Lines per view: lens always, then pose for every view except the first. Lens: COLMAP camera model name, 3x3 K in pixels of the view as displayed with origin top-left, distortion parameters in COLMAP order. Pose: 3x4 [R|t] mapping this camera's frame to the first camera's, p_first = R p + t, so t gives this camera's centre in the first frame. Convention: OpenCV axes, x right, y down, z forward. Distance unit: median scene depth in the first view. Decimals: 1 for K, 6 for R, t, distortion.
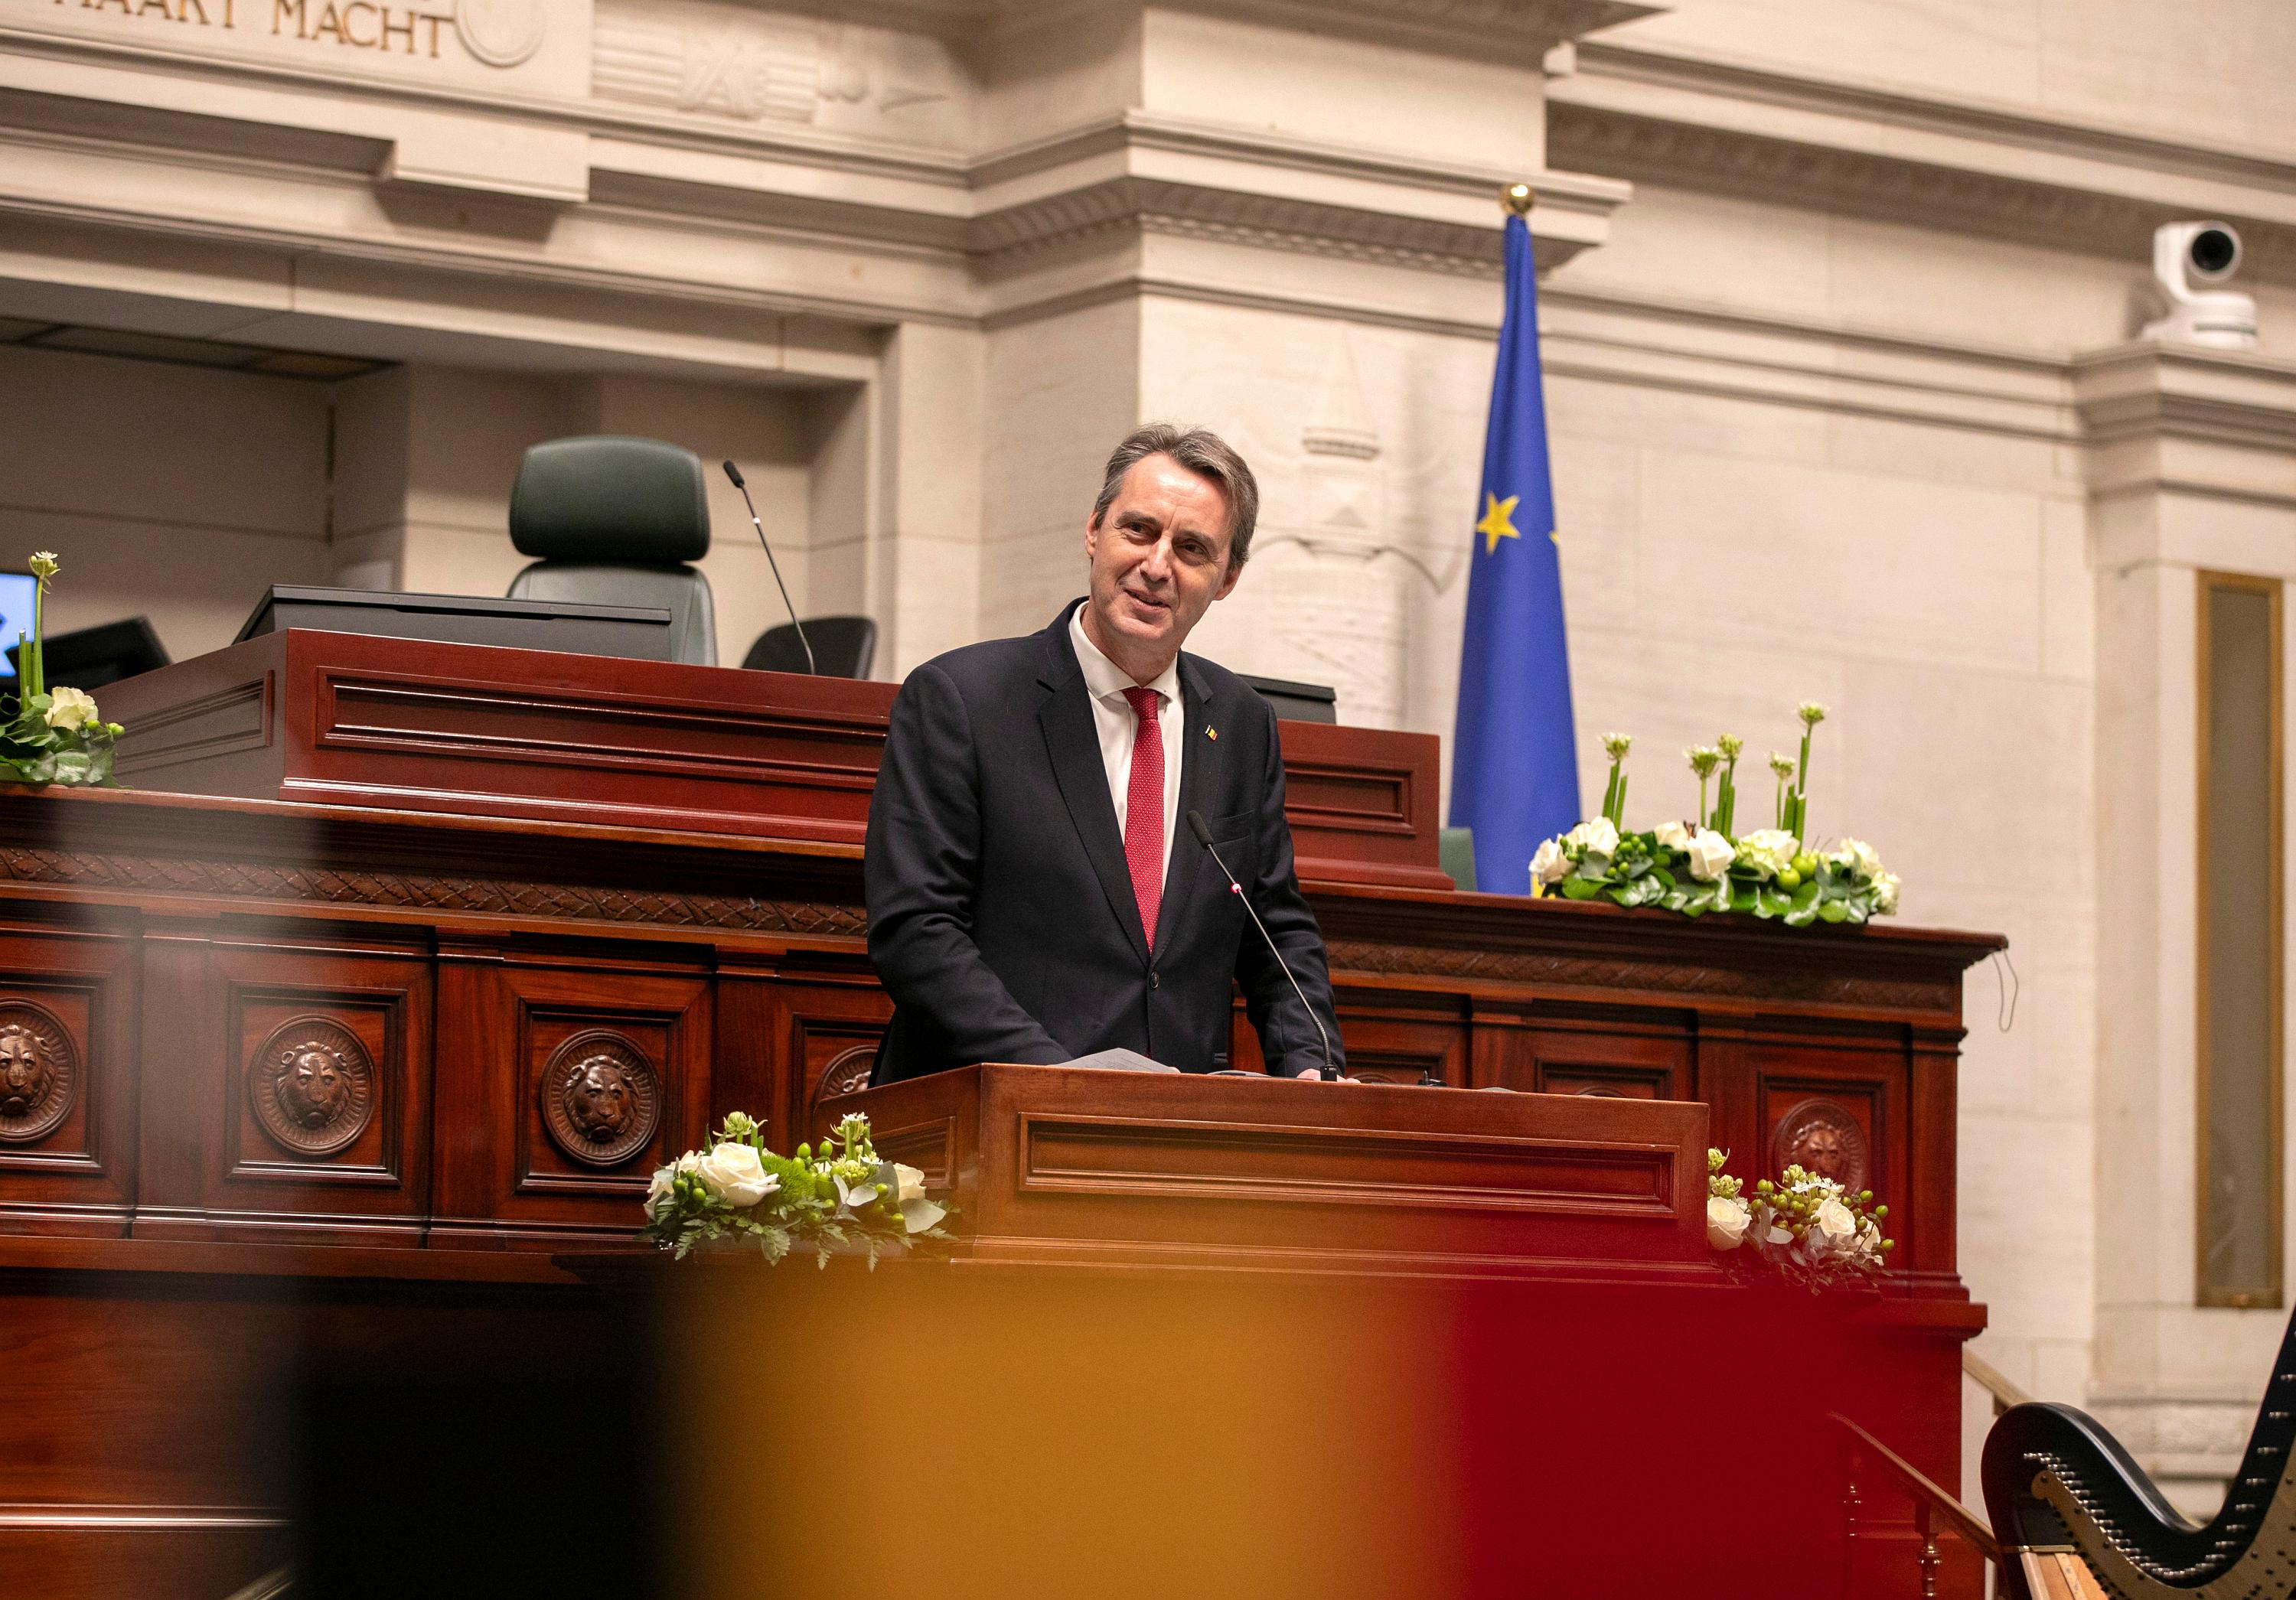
lens RADIAL K [[6506.3, 0, 1148.0], [0, 6506.3, 800.0], [0, 0, 1]] dist [-0.136279, -0.113259]
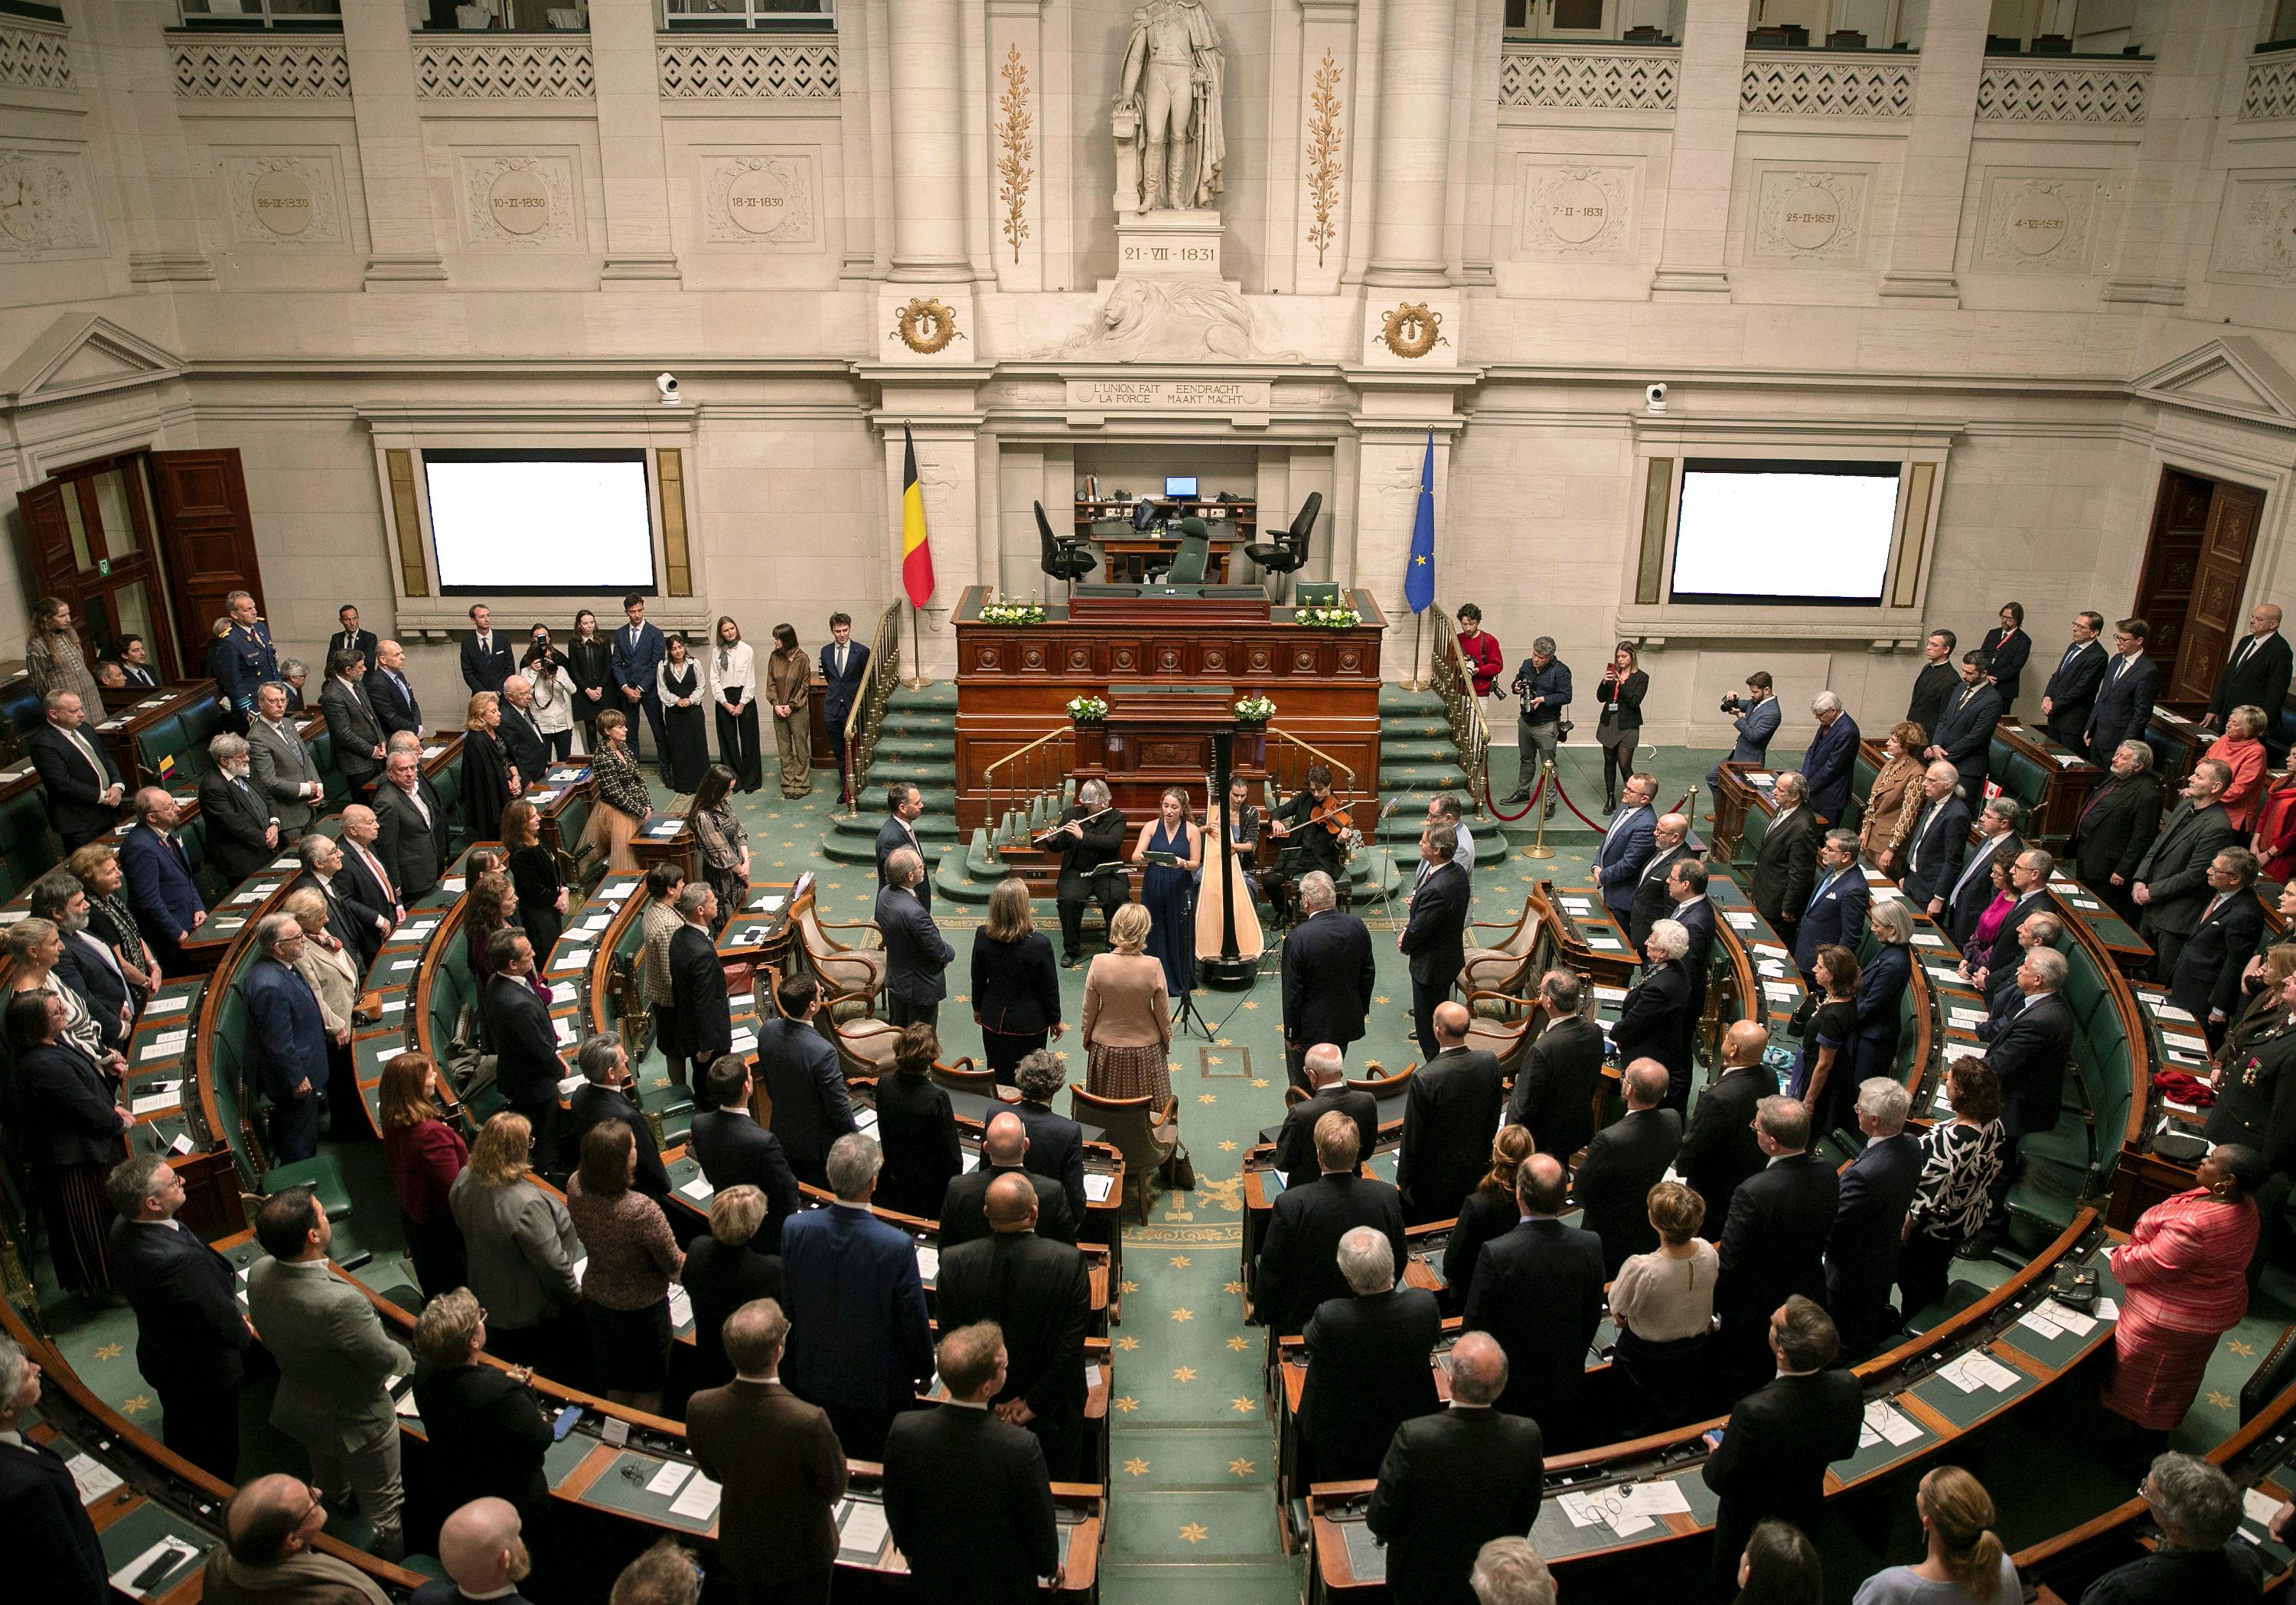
lens RADIAL K [[1644.1, 0, 1148.0], [0, 1644.1, 802.5], [0, 0, 1]] dist [-0.086508, 0.069796]
pose [[0.828413, 0.186438, -0.528178, 0.665348], [0.058721, 0.908873, 0.412918, -0.400568], [0.557030, -0.373082, 0.741975, -0.268252]]
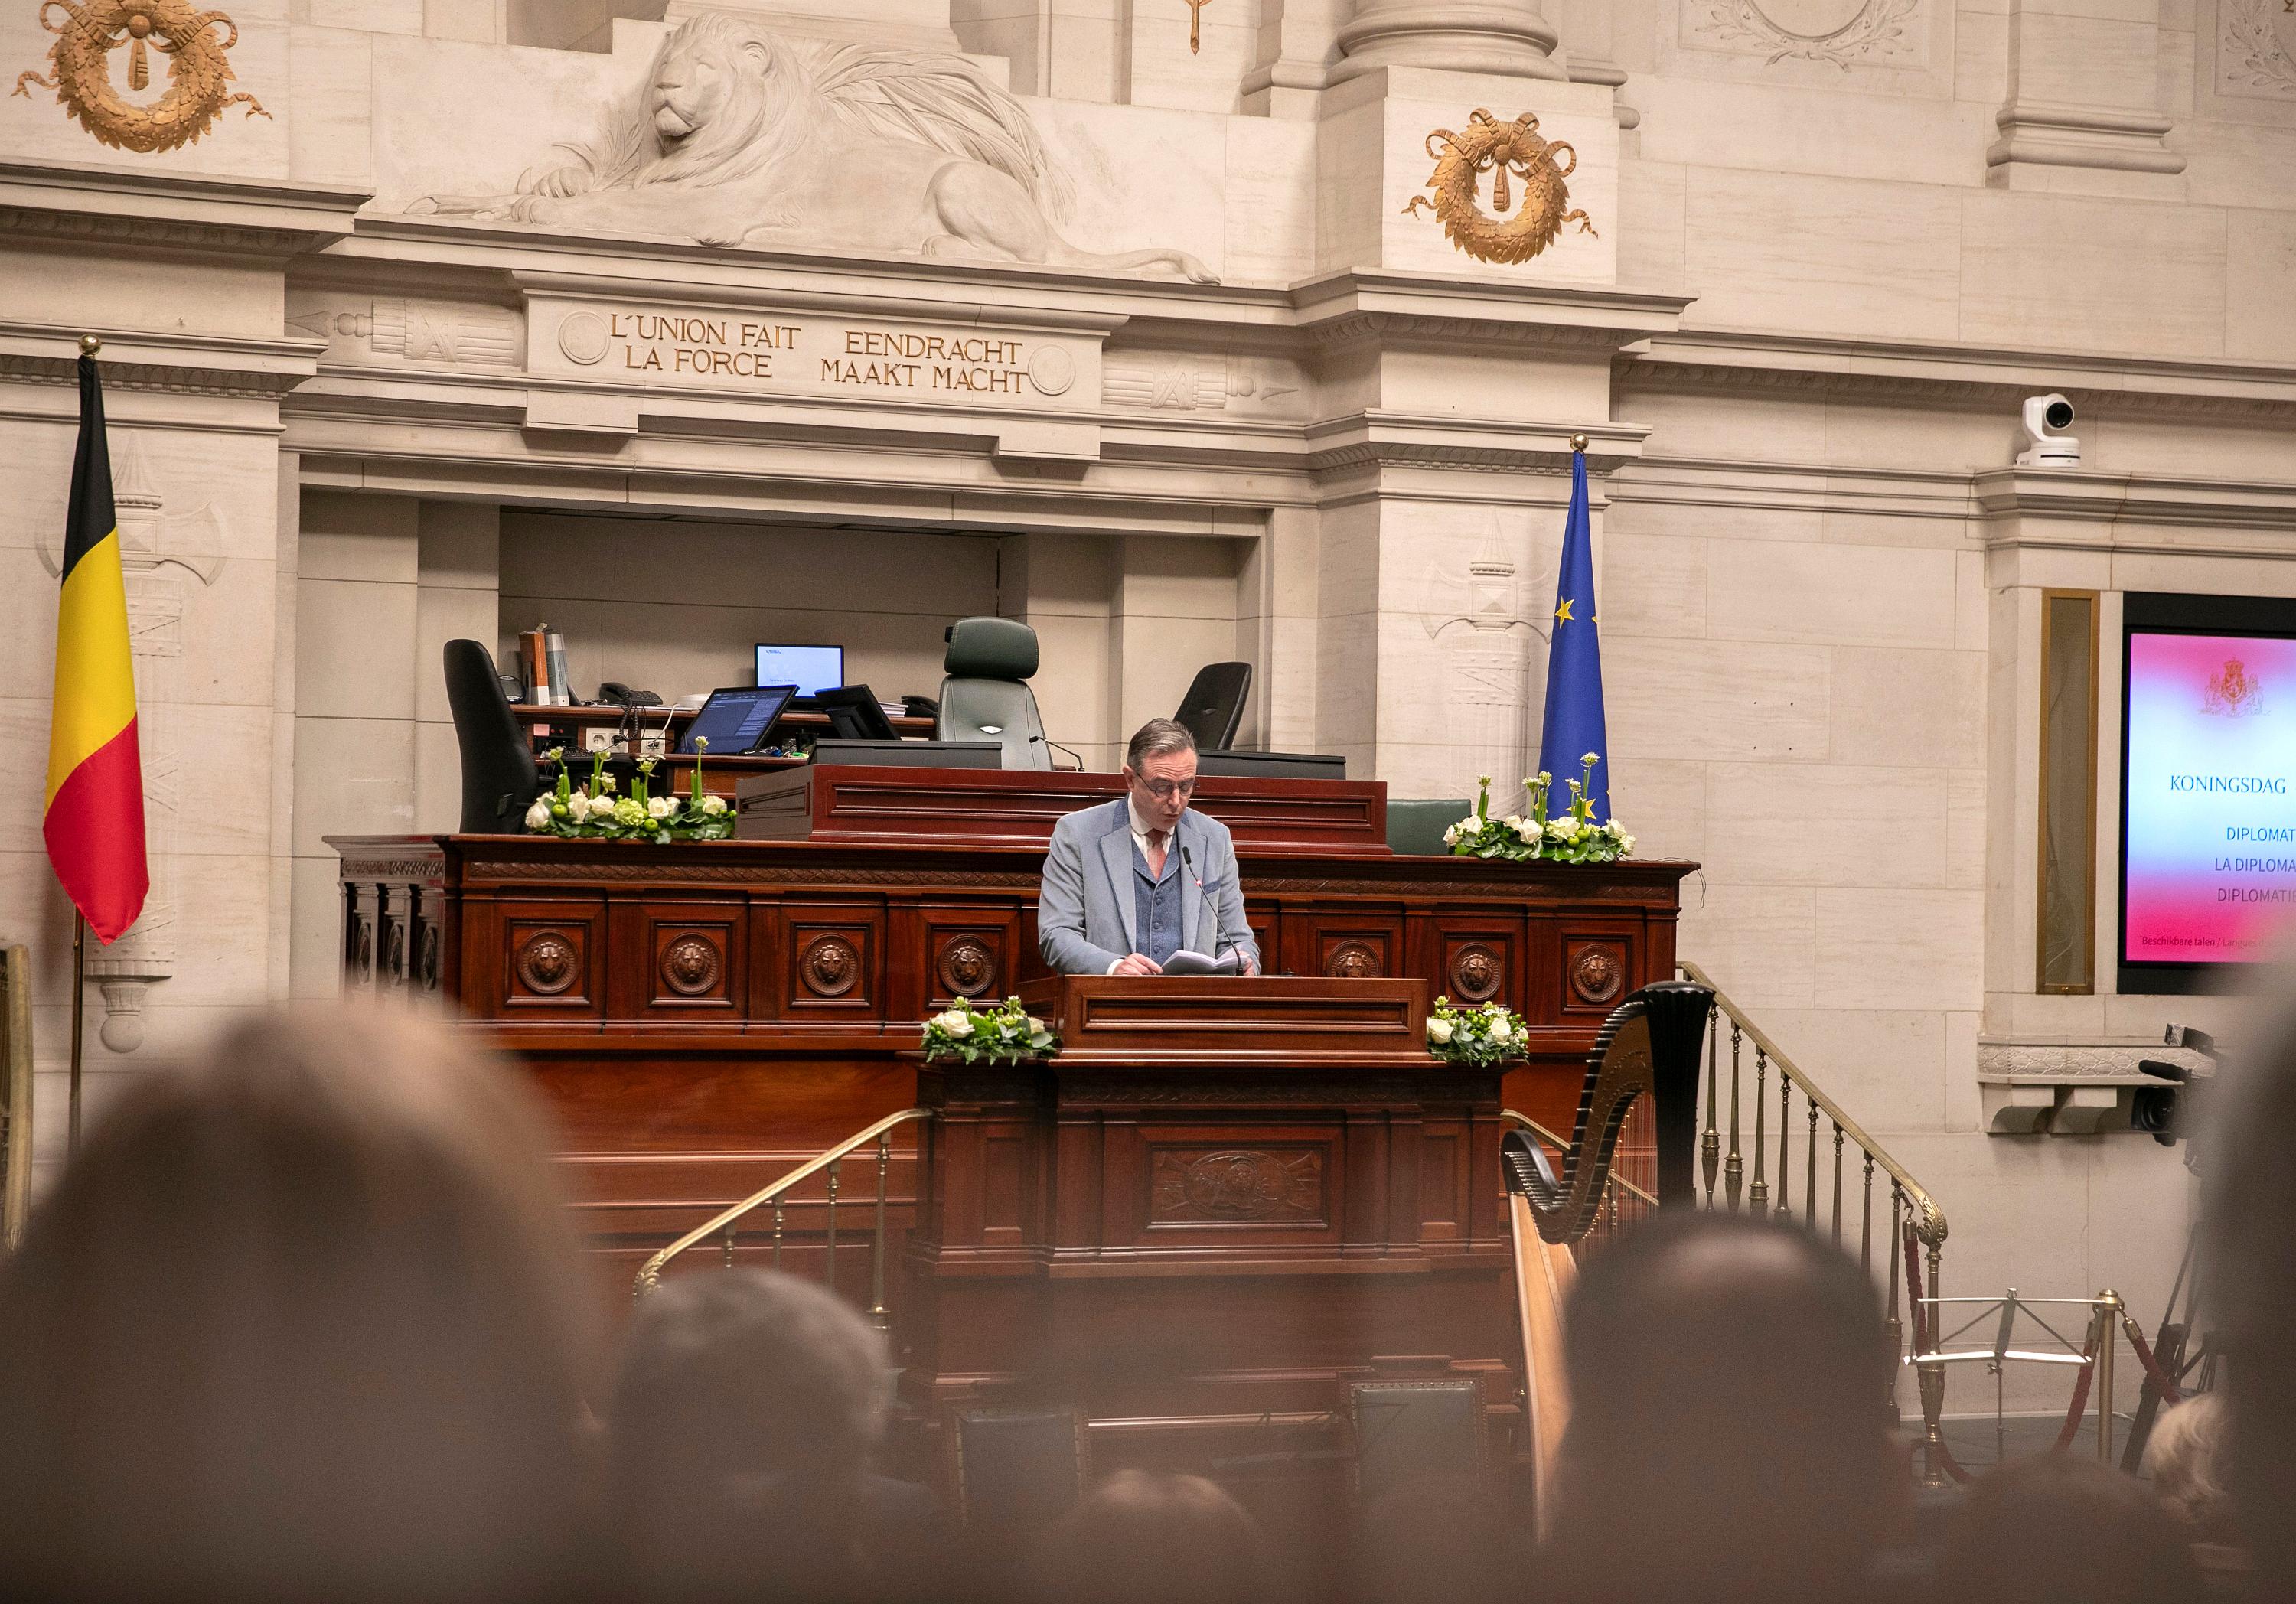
lens RADIAL K [[4446.6, 0, 1143.7], [0, 4446.6, 851.3], [0, 0, 1]] dist [0.217829, 0.006836]
pose [[0.978164, 0.000318, -0.207836, 0.215637], [0.017547, 0.996302, 0.084110, -0.088825], [0.207095, -0.085920, 0.974541, -0.351506]]
